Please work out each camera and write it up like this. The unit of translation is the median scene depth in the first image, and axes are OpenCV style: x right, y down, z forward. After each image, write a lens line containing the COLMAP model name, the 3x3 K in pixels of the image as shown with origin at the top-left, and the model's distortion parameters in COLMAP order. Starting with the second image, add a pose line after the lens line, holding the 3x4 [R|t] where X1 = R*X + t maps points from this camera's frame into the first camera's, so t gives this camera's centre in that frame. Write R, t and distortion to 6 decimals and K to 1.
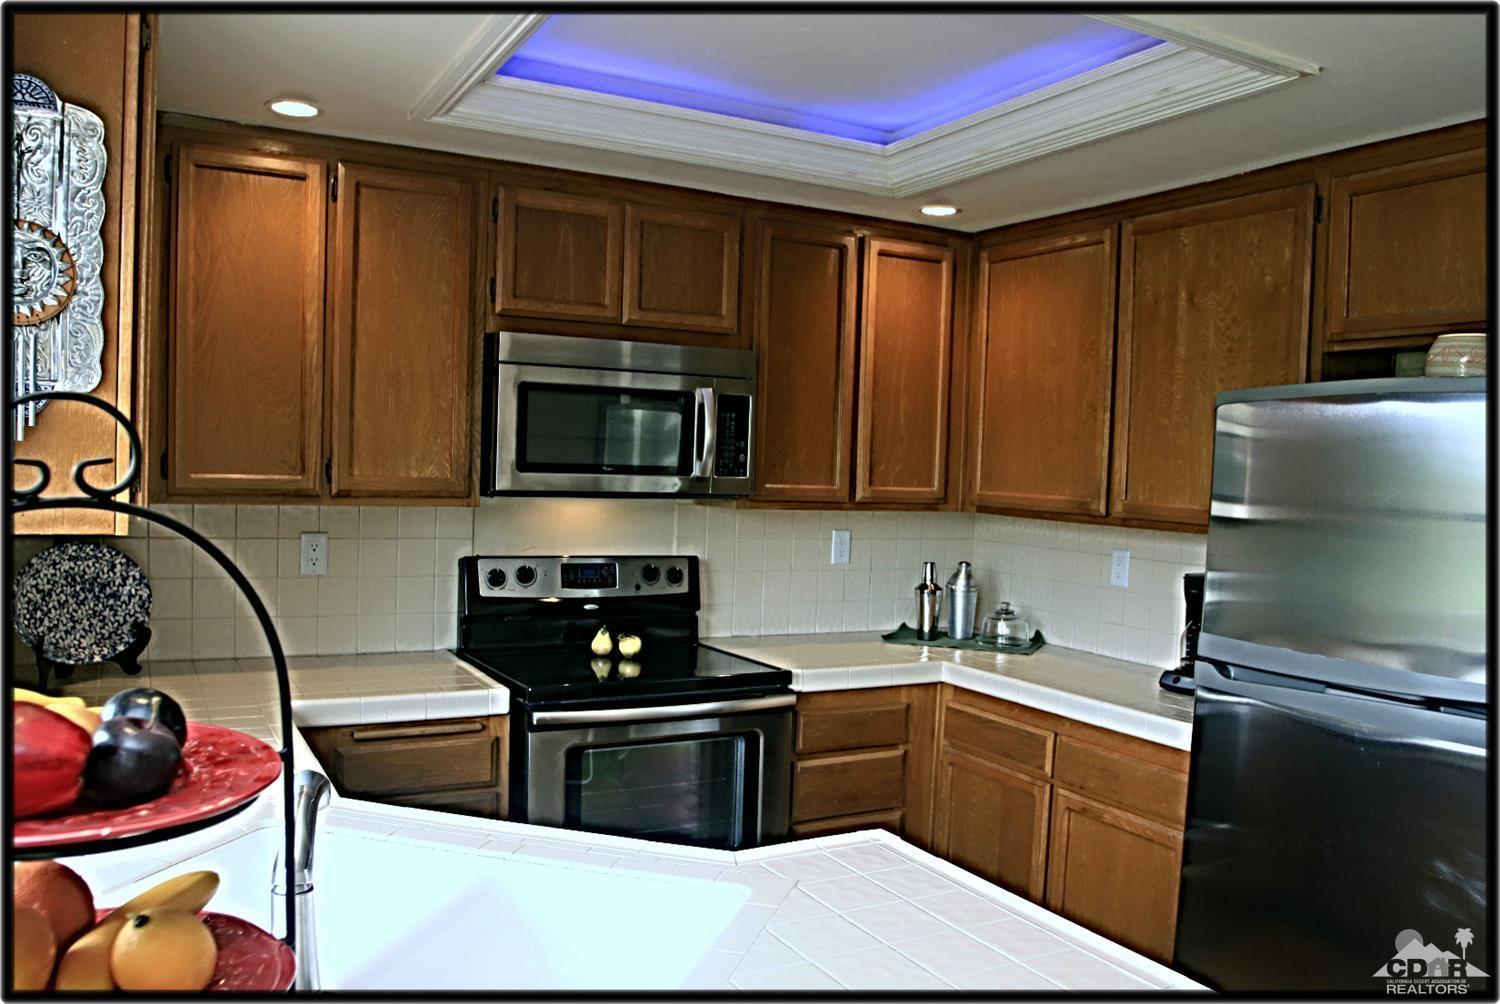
lens RADIAL K [[1200.8, 0, 748.9], [0, 1200.8, 503.4], [0, 0, 1]] dist [-0.018596, -0.000430]
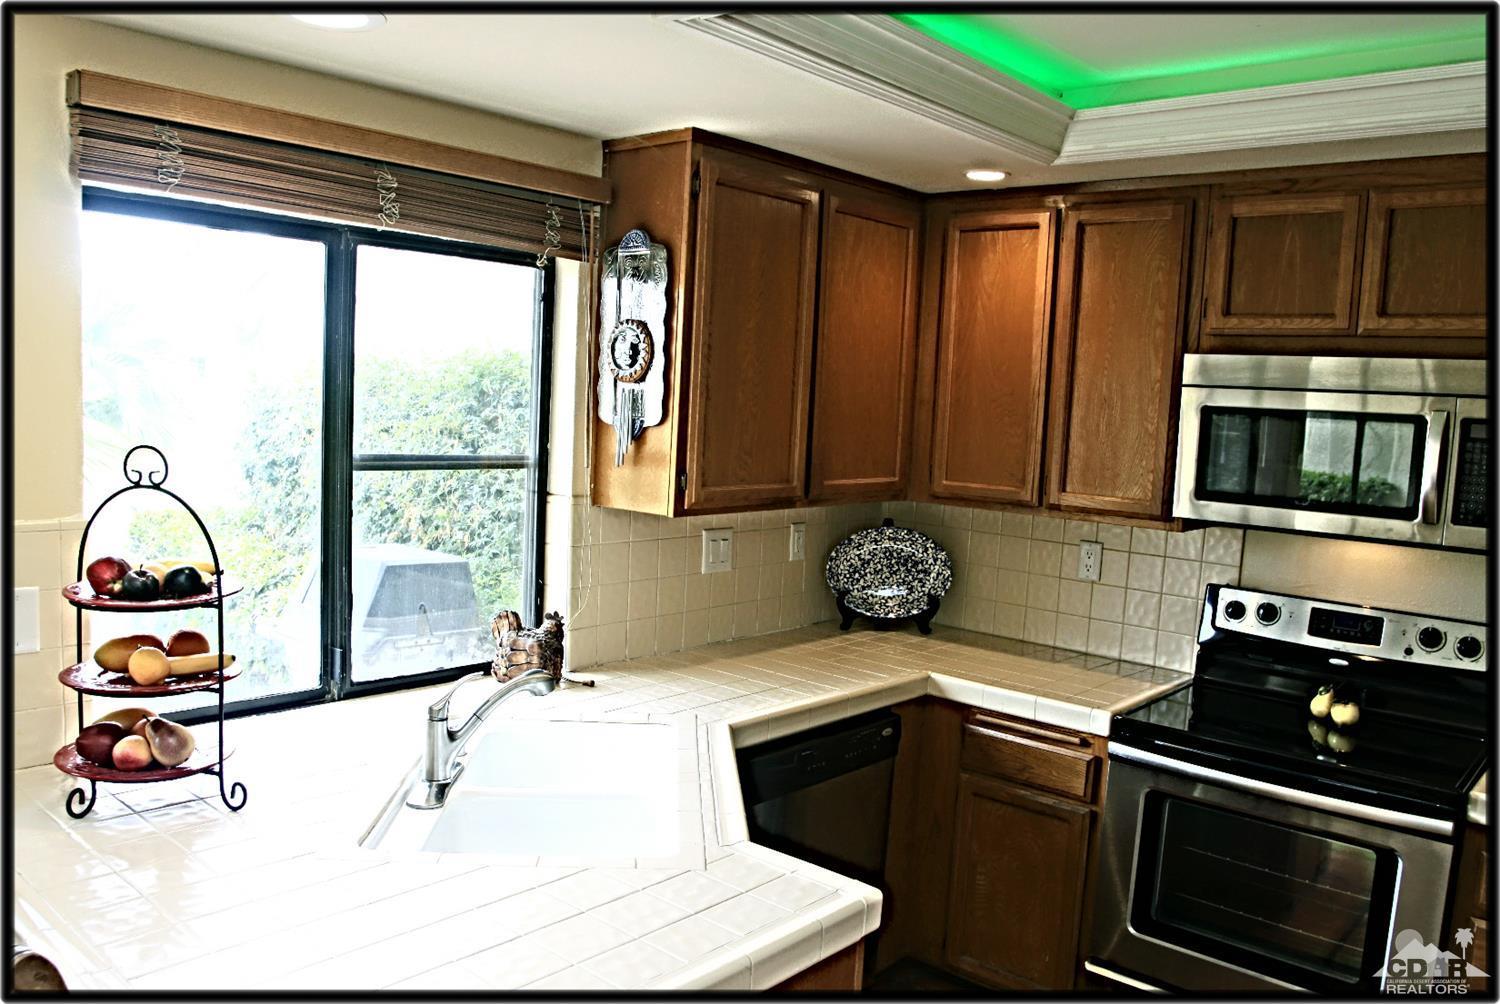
lens RADIAL K [[1200.8, 0, 749.7], [0, 1200.8, 505.5], [0, 0, 1]] dist [-0.018596, -0.000430]
pose [[0.370959, 0.076985, -0.925453, 0.566372], [-0.071200, 0.995982, 0.054312, -0.048544], [0.925916, 0.045745, 0.374950, 0.315931]]
